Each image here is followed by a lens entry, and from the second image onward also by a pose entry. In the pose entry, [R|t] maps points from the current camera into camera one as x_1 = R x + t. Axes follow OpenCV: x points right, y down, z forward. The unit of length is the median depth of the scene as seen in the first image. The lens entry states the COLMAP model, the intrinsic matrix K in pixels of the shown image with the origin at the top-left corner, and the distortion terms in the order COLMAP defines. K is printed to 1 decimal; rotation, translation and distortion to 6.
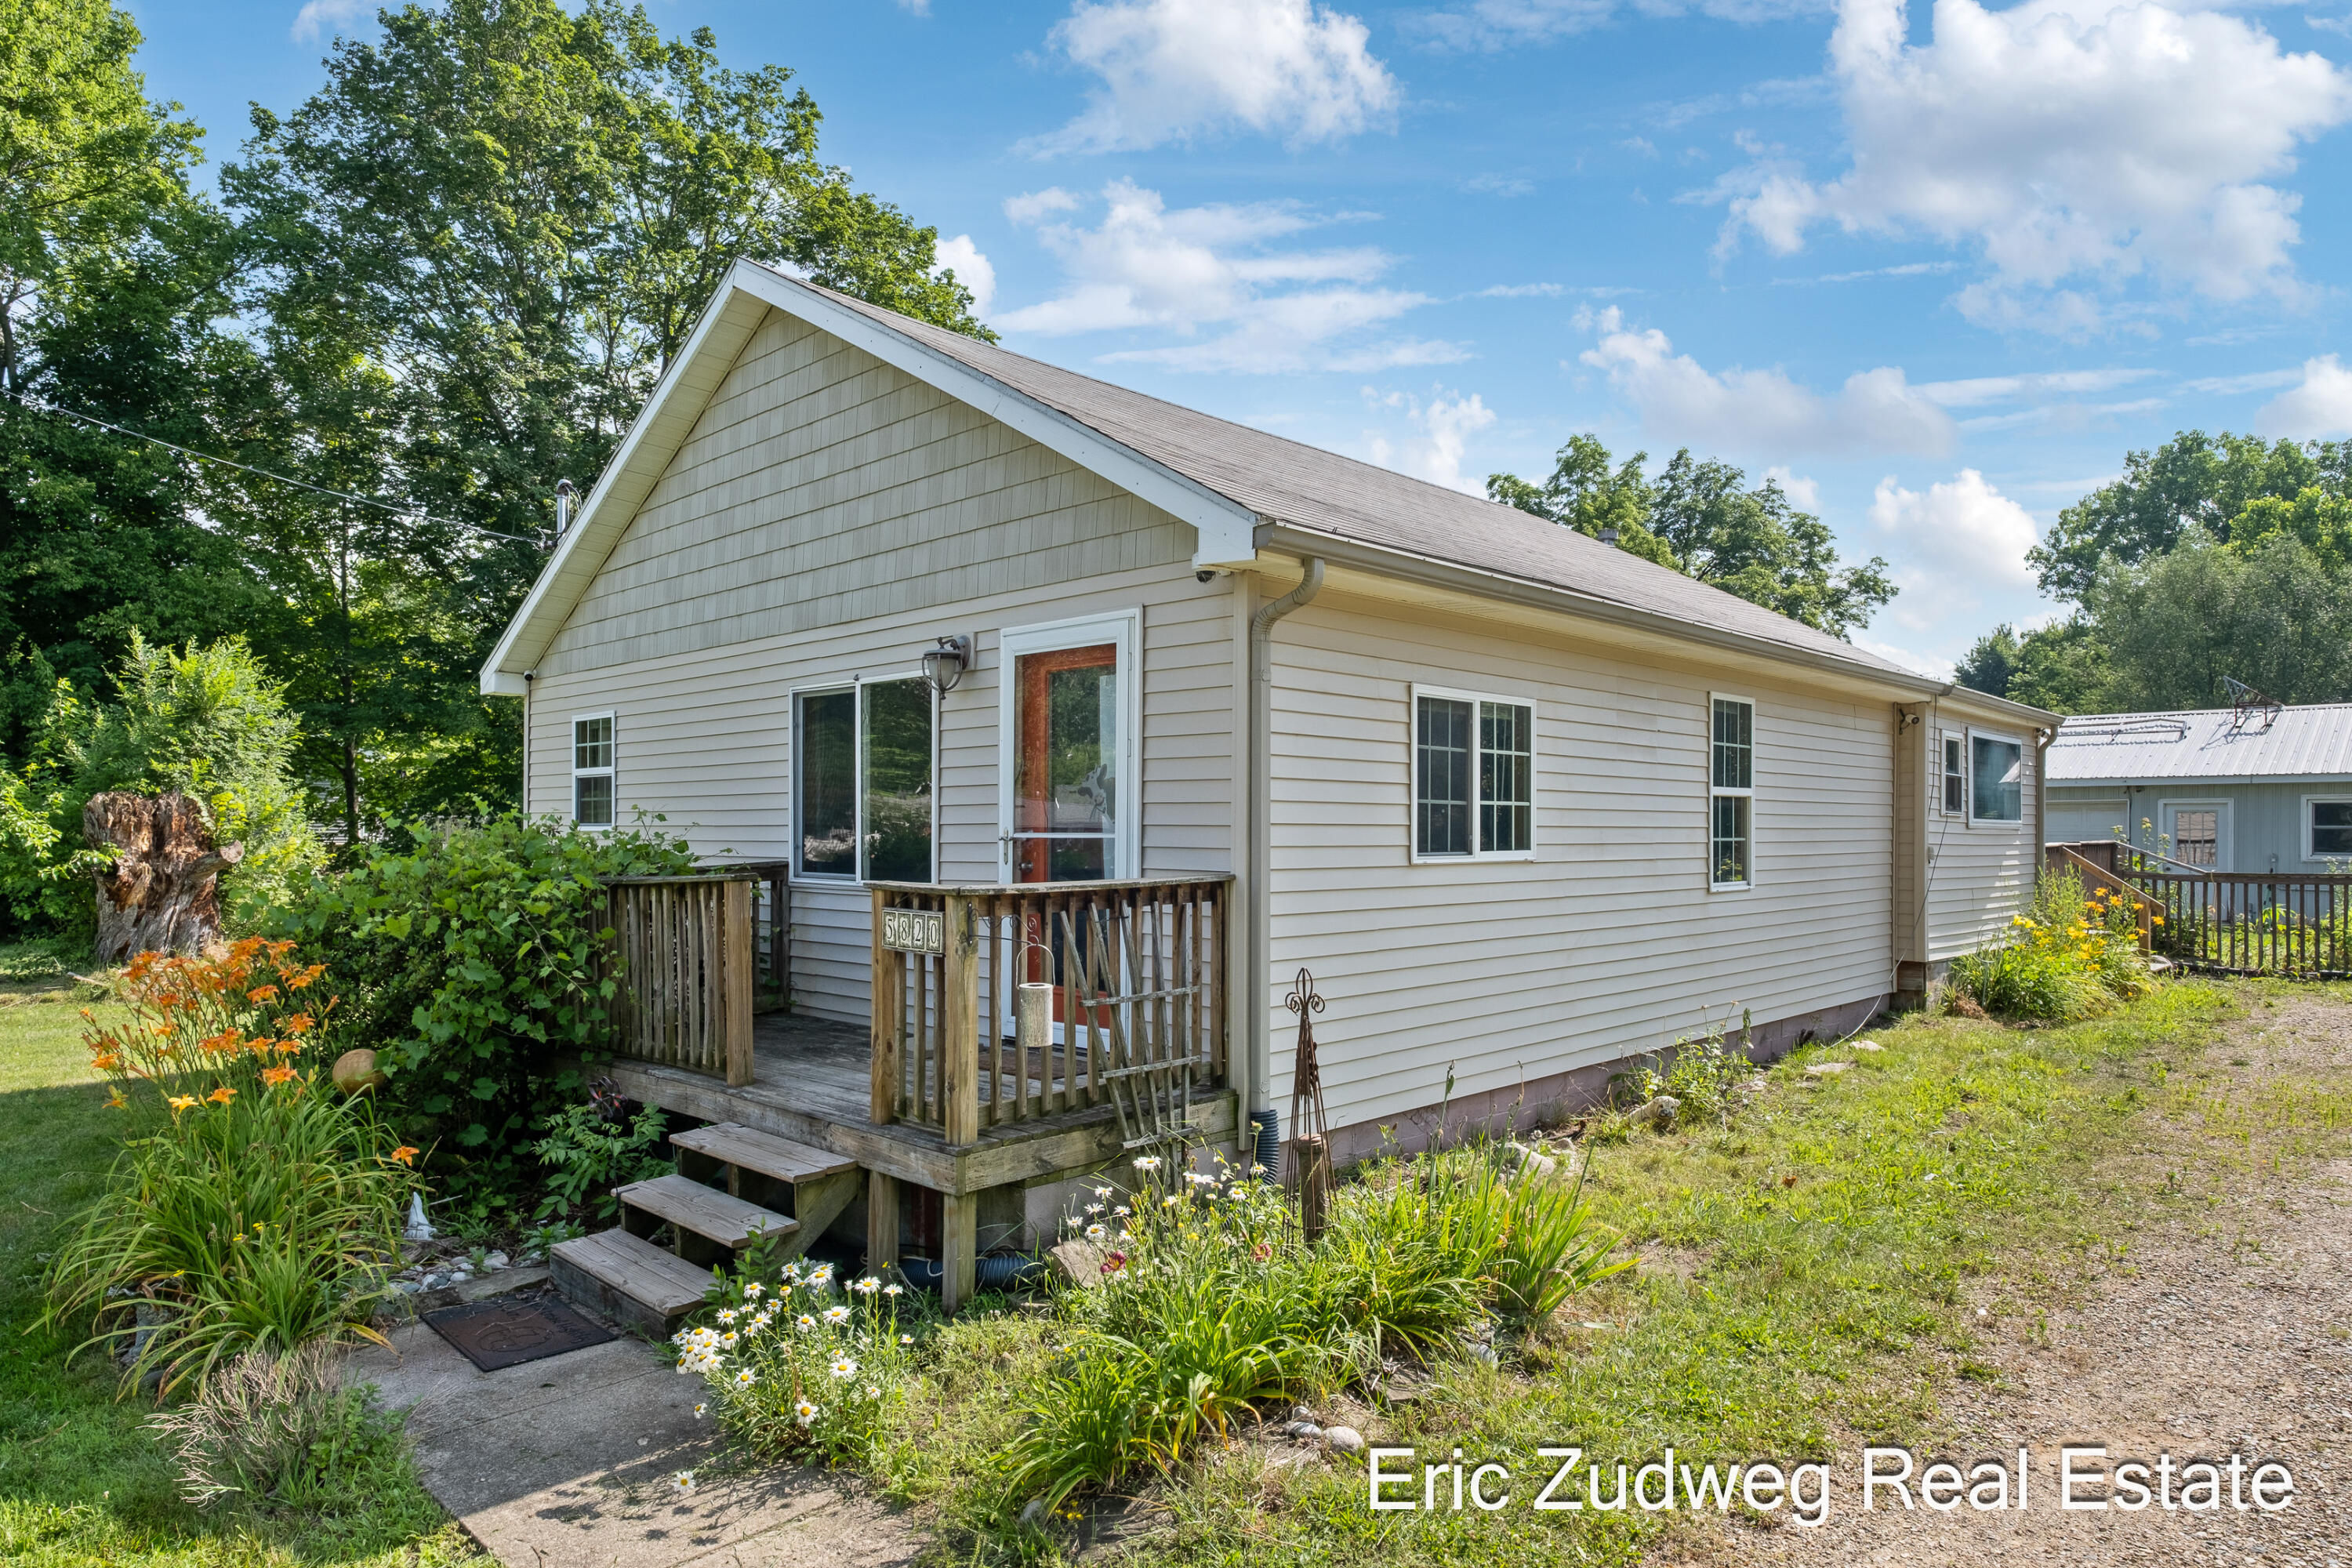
lens RADIAL K [[1399.6, 0, 1173.7], [0, 1399.6, 840.3], [0, 0, 1]] dist [-0.006344, 0.007498]
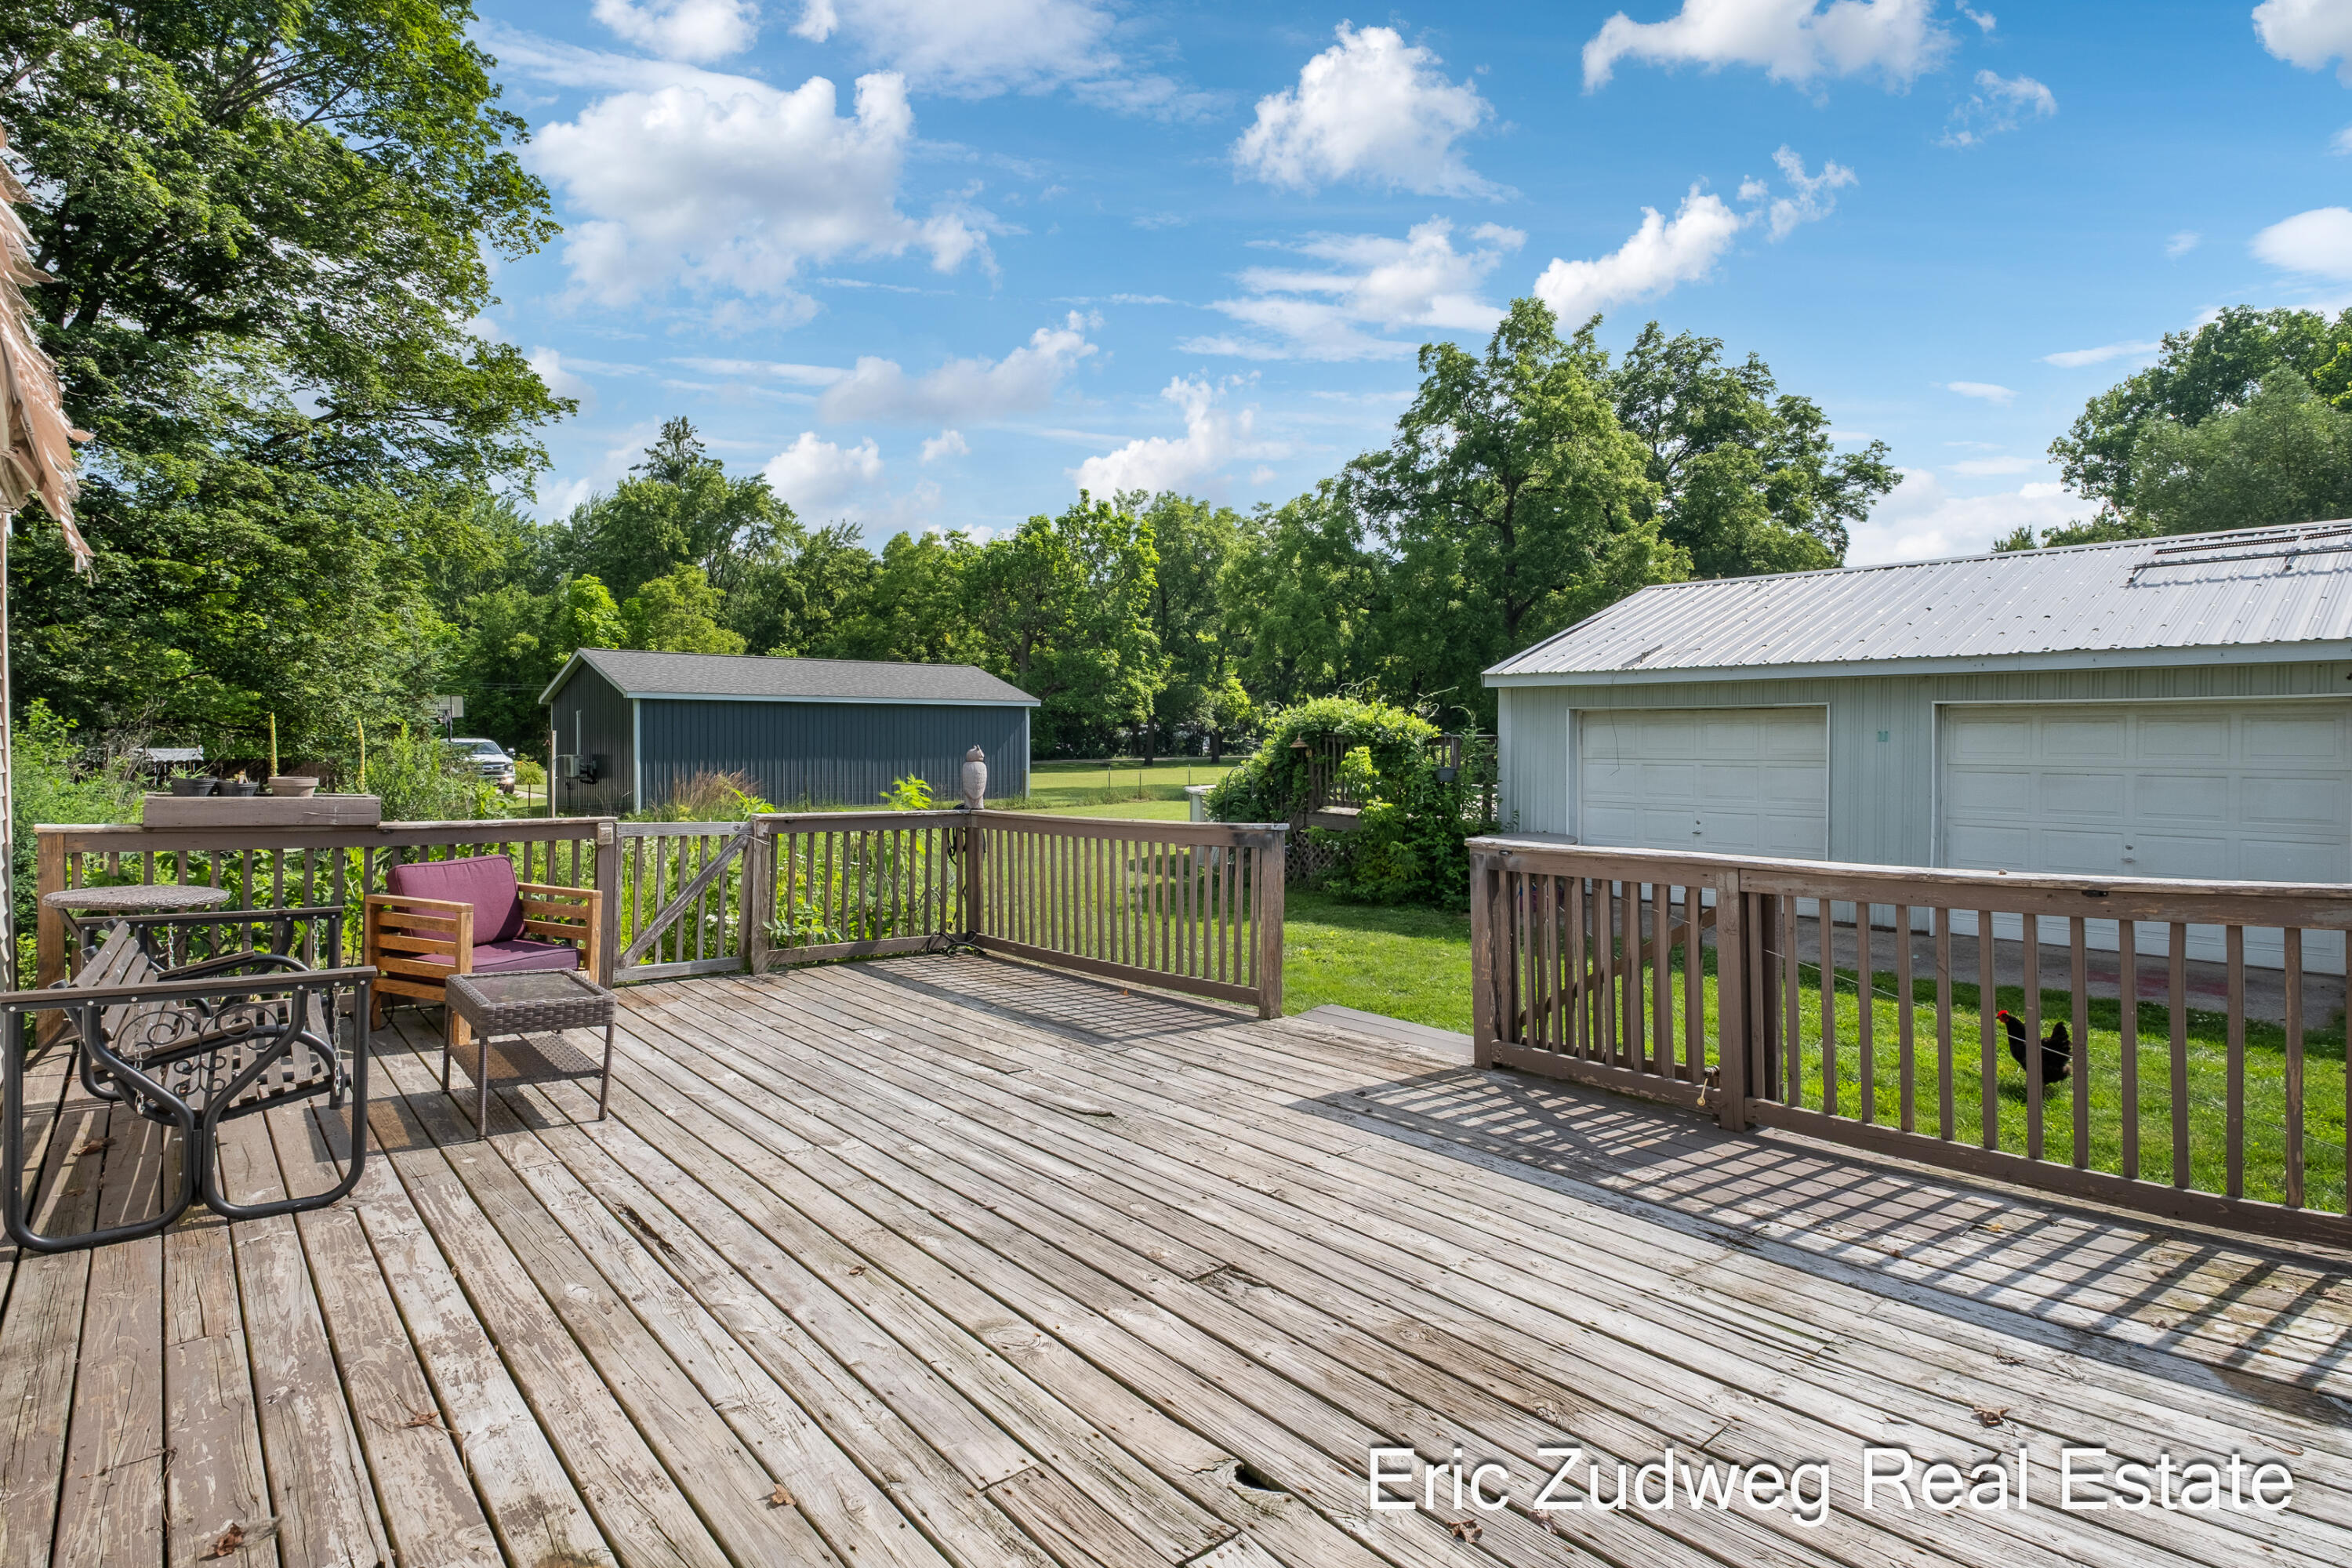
lens RADIAL K [[1156.2, 0, 1190.9], [0, 1156.2, 762.3], [0, 0, 1]] dist [0.002611, -0.004594]
pose [[0.996380, 0.001075, -0.085008, 0.153224], [0.000184, 0.999890, 0.014800, -0.005516], [0.085015, -0.014762, 0.996270, 0.262288]]
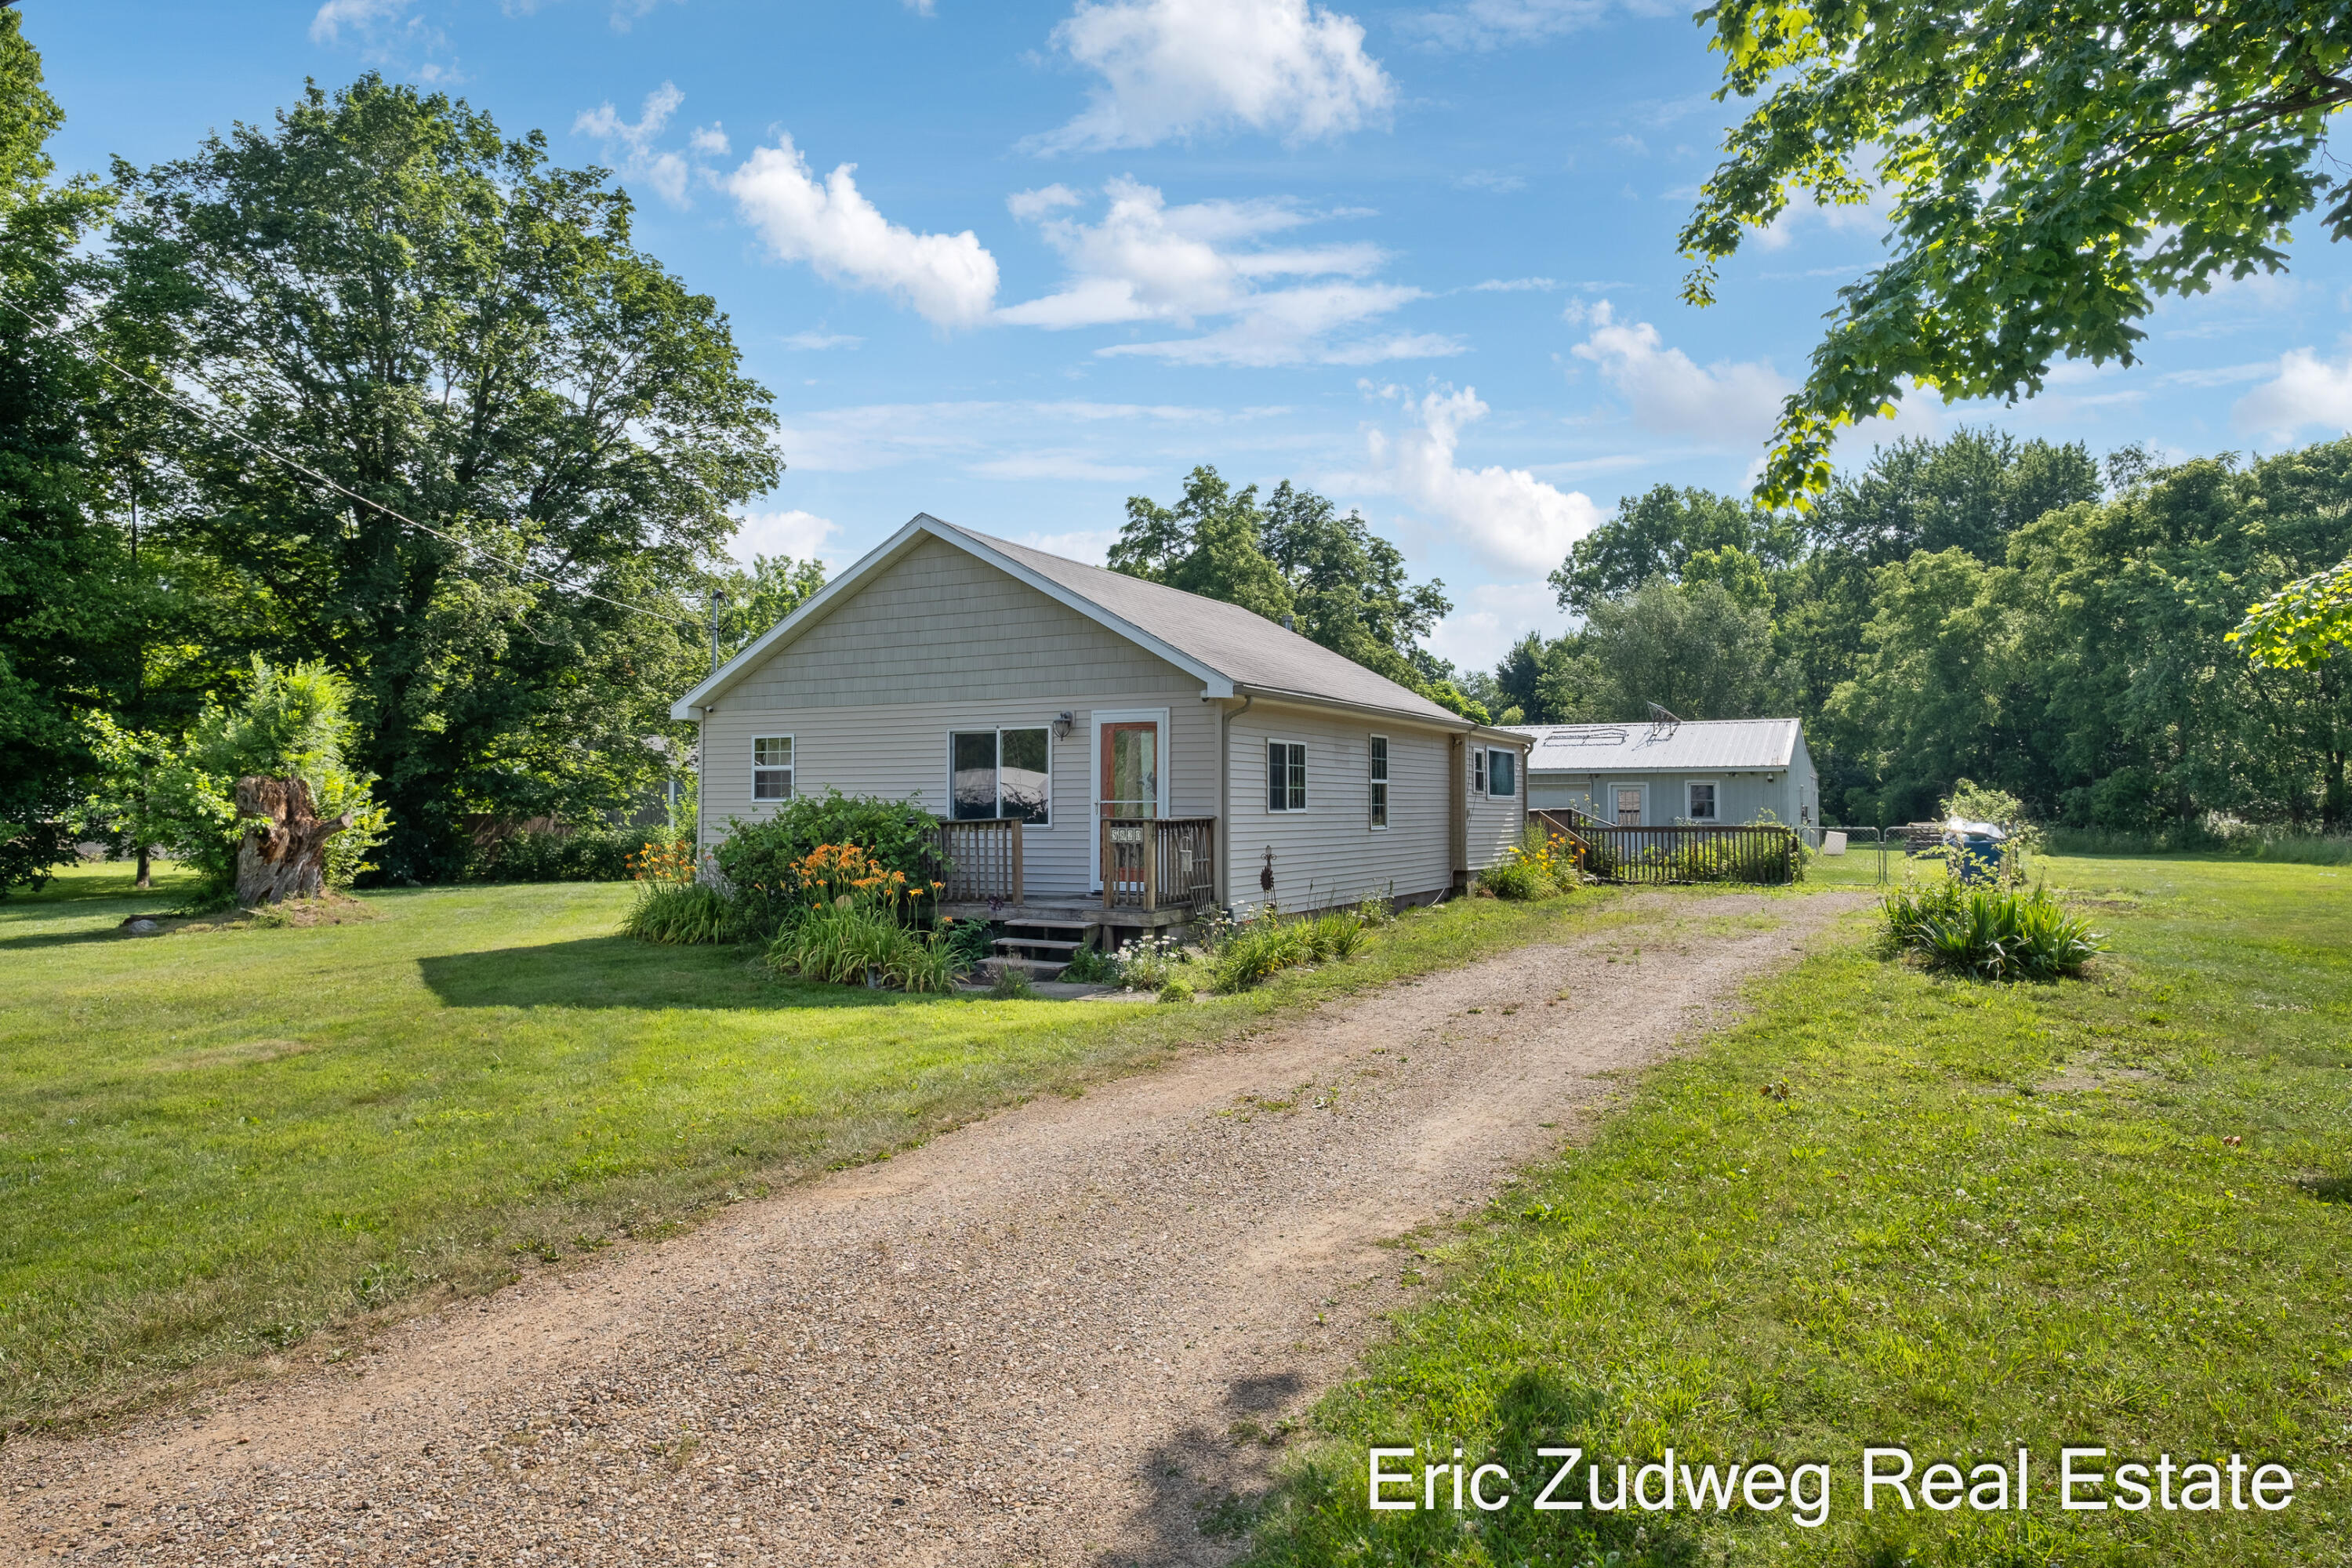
lens RADIAL K [[1439.6, 0, 1171.2], [0, 1439.6, 788.7], [0, 0, 1]] dist [0.002735, 0.000548]
pose [[0.960046, 0.000572, 0.279841, -0.076907], [0.005304, 0.999781, -0.020239, 0.002700], [-0.279791, 0.020915, 0.959833, -0.149427]]
